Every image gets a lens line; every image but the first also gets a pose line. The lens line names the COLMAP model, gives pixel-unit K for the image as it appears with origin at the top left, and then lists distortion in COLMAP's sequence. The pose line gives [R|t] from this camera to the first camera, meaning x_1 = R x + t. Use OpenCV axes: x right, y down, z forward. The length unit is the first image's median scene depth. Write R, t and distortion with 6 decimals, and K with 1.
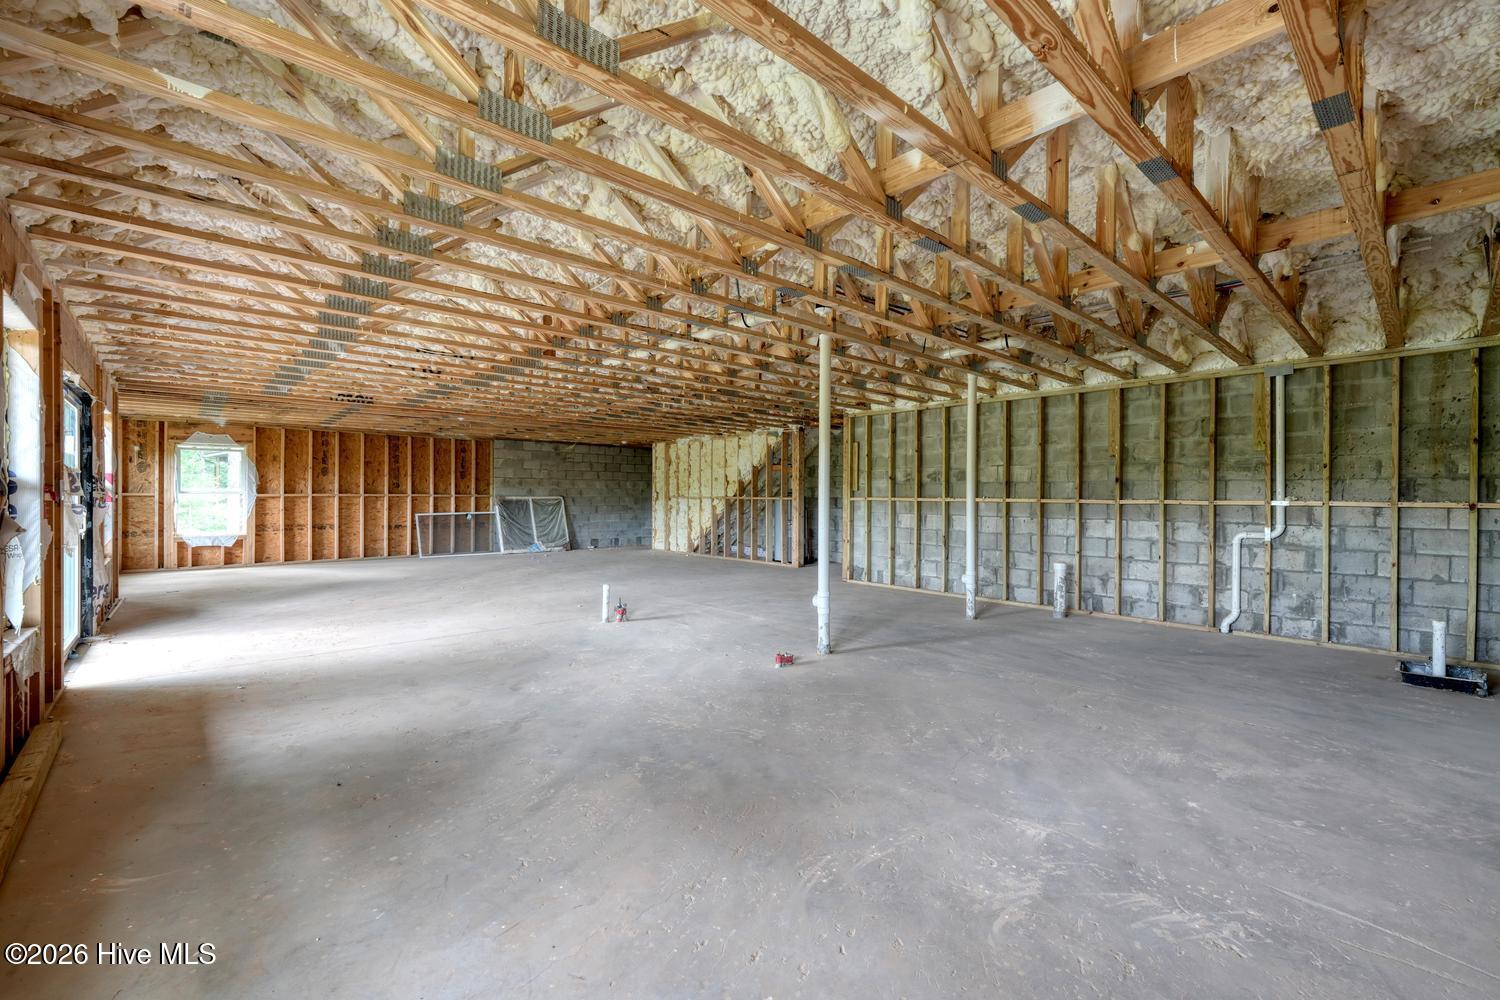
lens RADIAL K [[633.6, 0, 747.4], [0, 633.6, 499.3], [0, 0, 1]] dist [-0.003608, 0.002021]
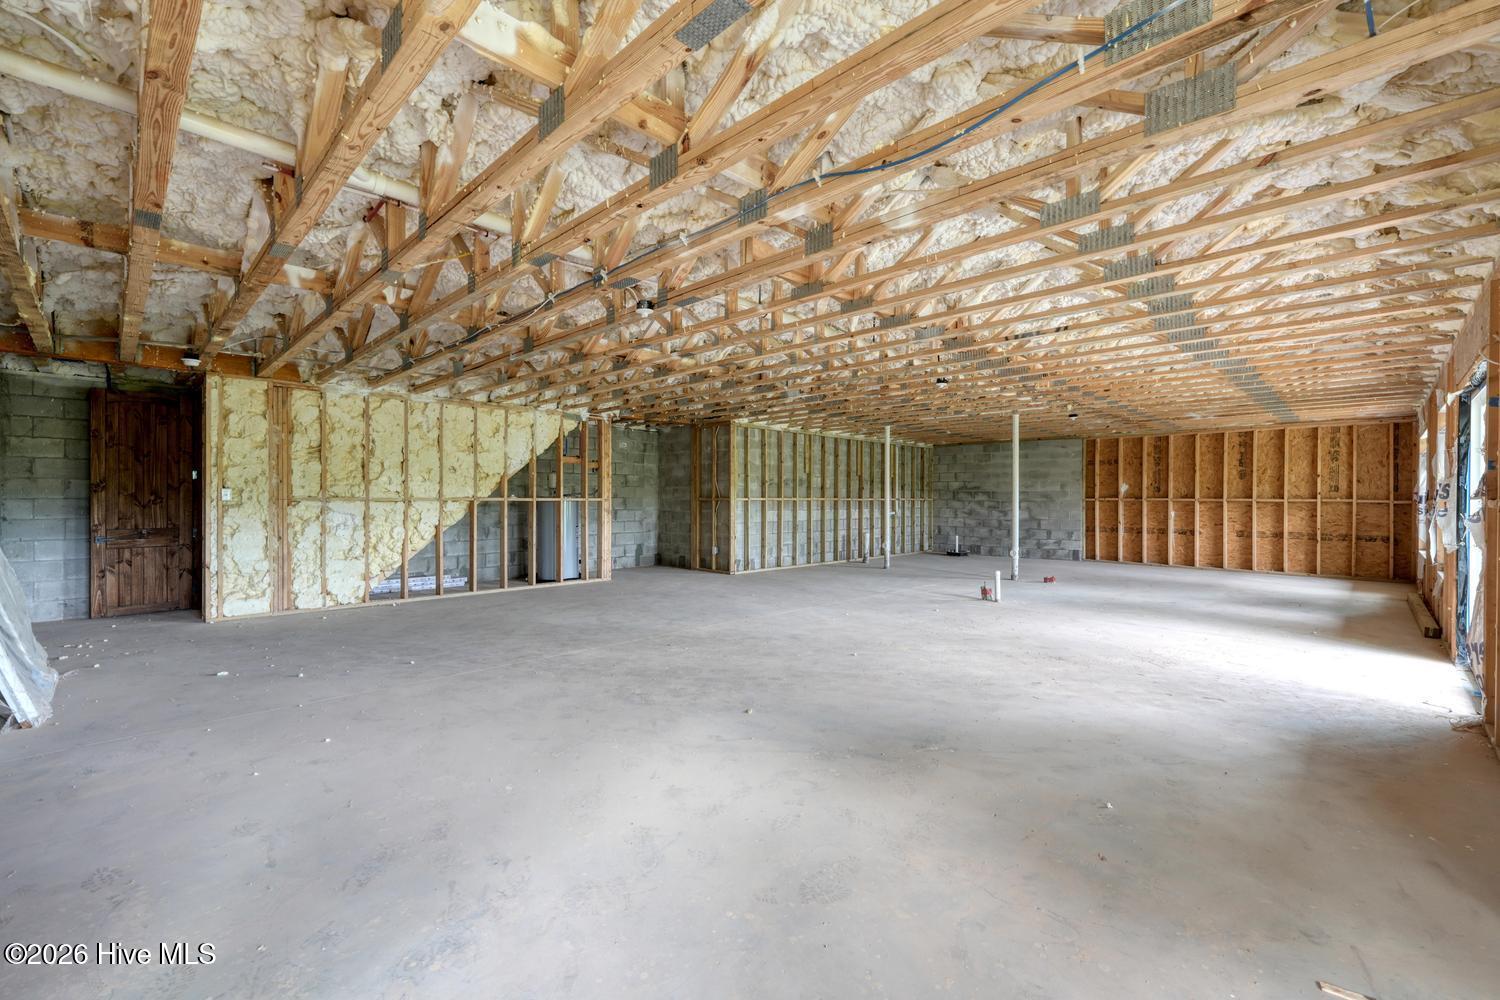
lens RADIAL K [[633.6, 0, 739.9], [0, 633.6, 498.0], [0, 0, 1]] dist [-0.003608, 0.002021]
pose [[-0.051945, -0.007427, 0.998622, -1.004619], [0.001284, 0.999971, 0.007504, -0.011441], [-0.998649, 0.001672, -0.051934, 1.108305]]
